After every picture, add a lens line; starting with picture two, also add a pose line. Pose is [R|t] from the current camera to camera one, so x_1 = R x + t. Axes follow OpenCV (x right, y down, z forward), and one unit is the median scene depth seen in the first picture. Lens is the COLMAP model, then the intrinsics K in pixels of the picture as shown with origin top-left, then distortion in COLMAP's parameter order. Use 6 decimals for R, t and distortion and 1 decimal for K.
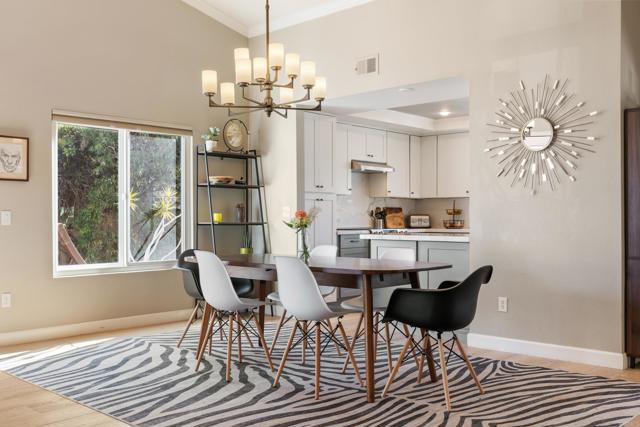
lens RADIAL K [[621.9, 0, 318.8], [0, 621.9, 214.9], [0, 0, 1]] dist [-0.002030, 0.000000]
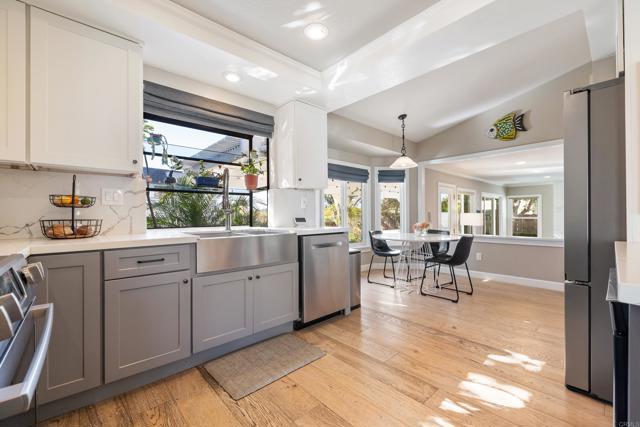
lens RADIAL K [[269.2, 0, 321.7], [0, 269.2, 214.4], [0, 0, 1]] dist [-0.009176, -0.000448]
pose [[0.086012, 0.004119, 0.996286, 0.041719], [0.008921, 0.999948, -0.004904, 0.007300], [-0.996254, 0.009309, 0.085971, 0.805543]]
